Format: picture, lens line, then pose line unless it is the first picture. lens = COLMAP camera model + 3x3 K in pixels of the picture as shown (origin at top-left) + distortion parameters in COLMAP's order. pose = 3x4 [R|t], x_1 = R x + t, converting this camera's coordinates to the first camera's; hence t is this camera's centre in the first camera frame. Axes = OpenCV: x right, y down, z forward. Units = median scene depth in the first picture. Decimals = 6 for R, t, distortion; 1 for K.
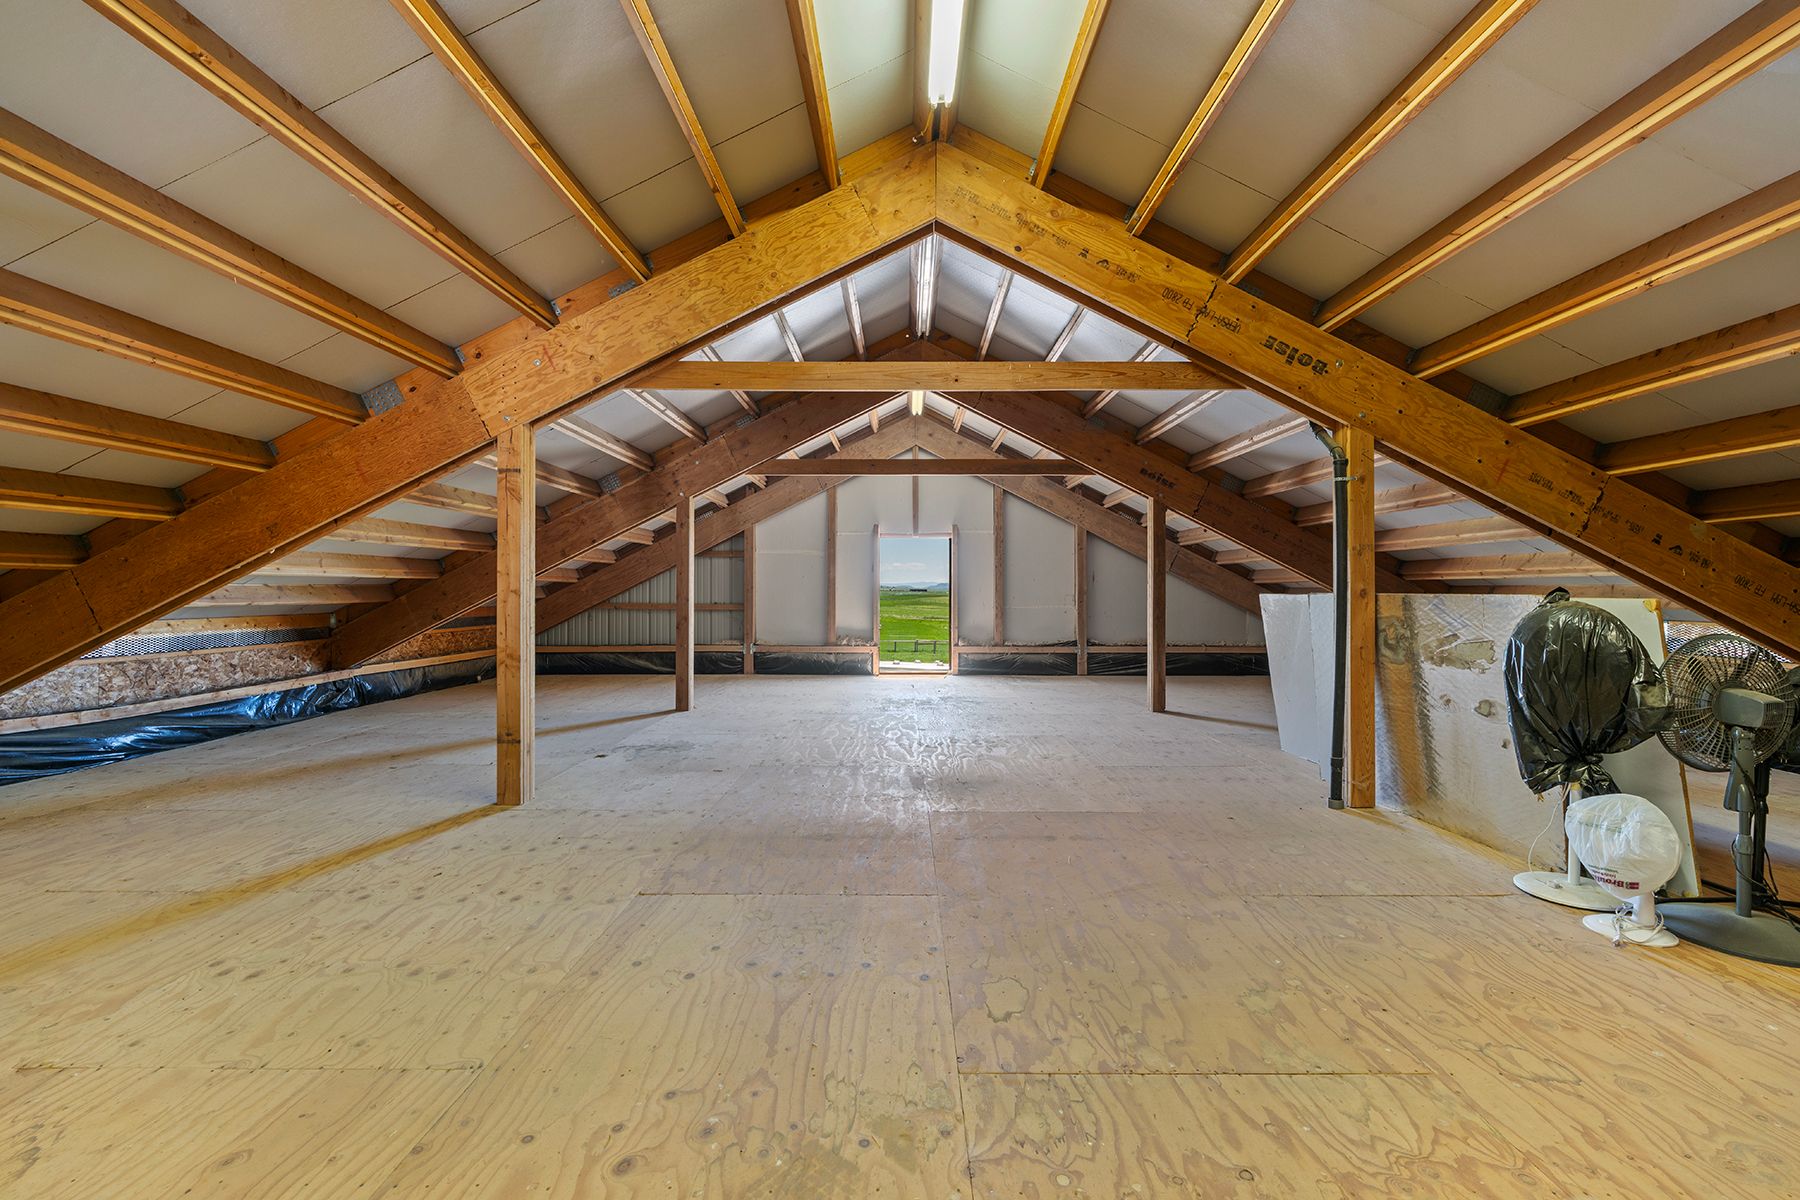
lens RADIAL K [[822.5, 0, 900.7], [0, 822.5, 594.6], [0, 0, 1]] dist [-0.003060, 0.000168]
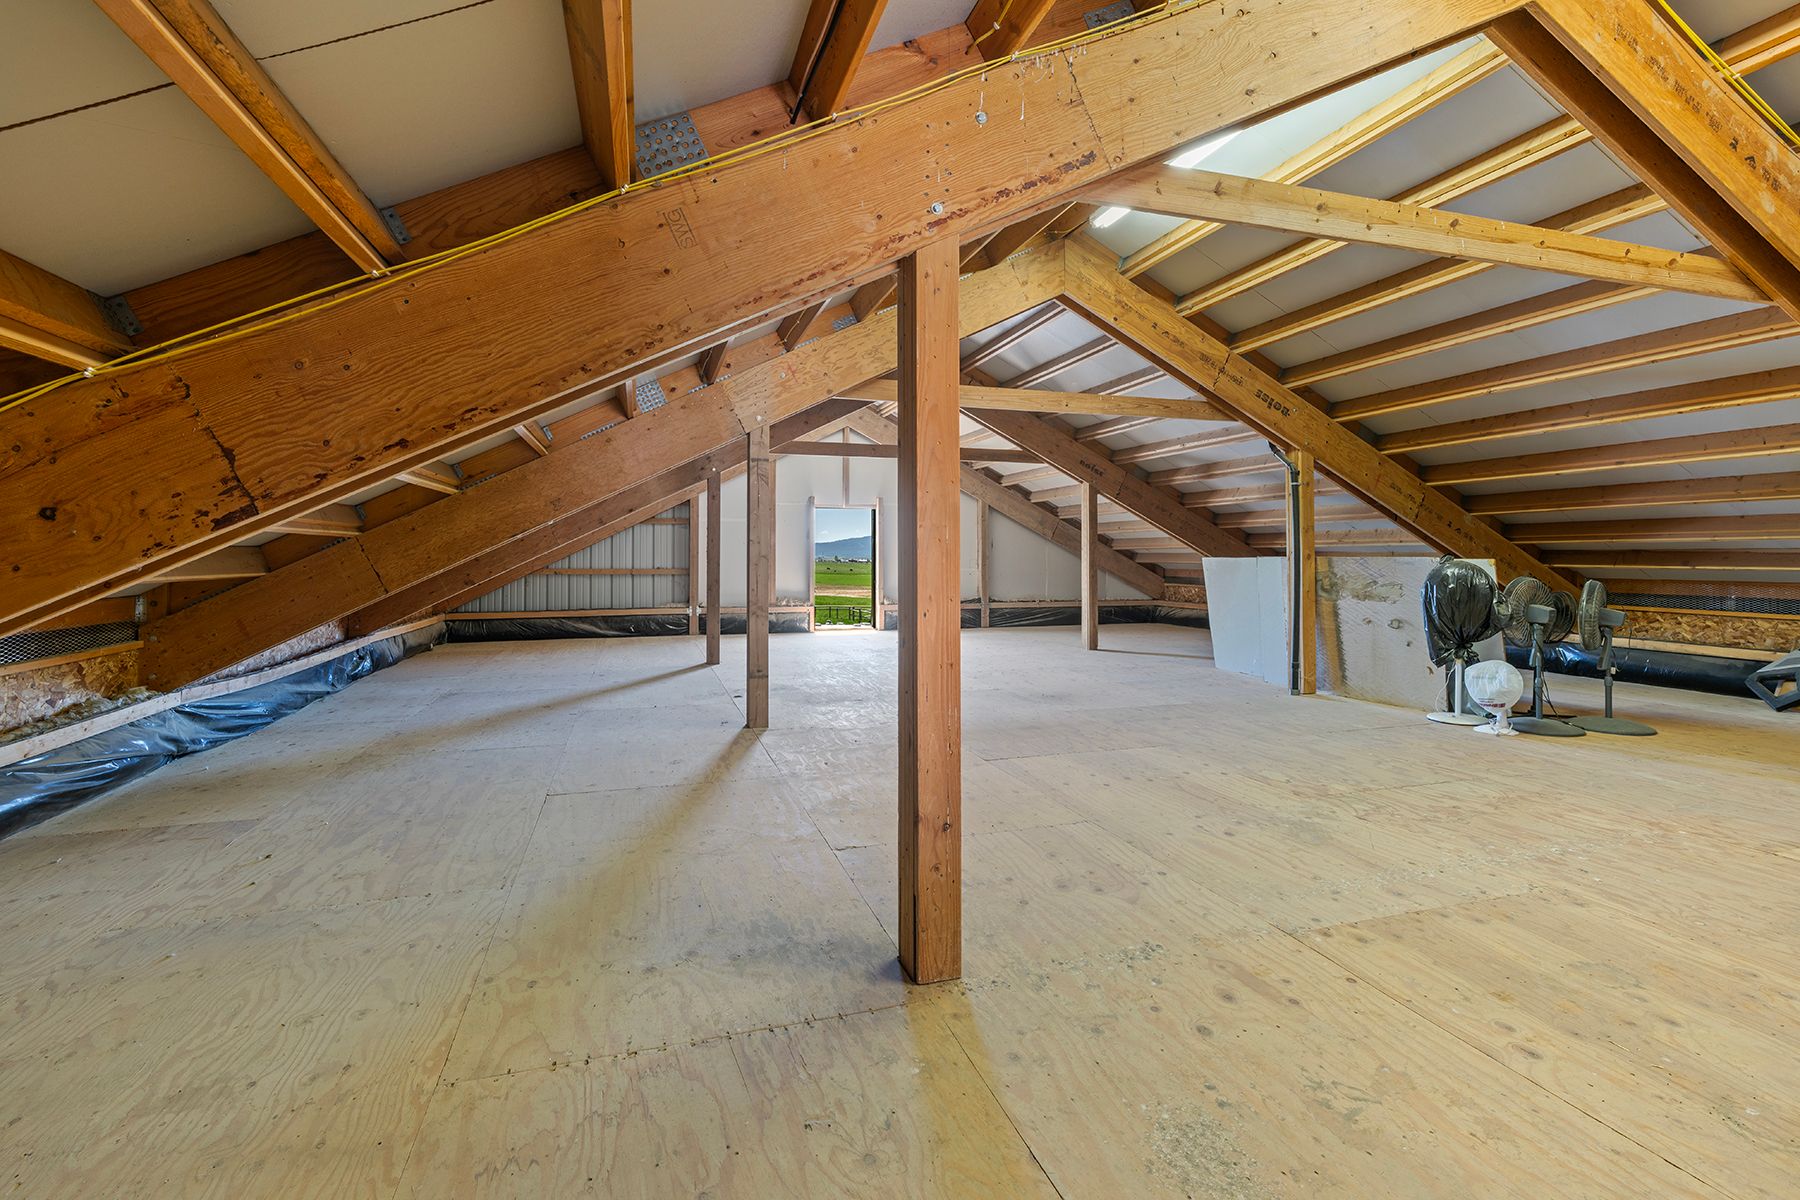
lens RADIAL K [[822.5, 0, 924.8], [0, 822.5, 552.4], [0, 0, 1]] dist [-0.003060, 0.000168]
pose [[0.951225, -0.000107, 0.308499, -0.618640], [0.002933, 0.999958, -0.008696, 0.001521], [-0.308485, 0.009177, 0.951185, -0.267211]]
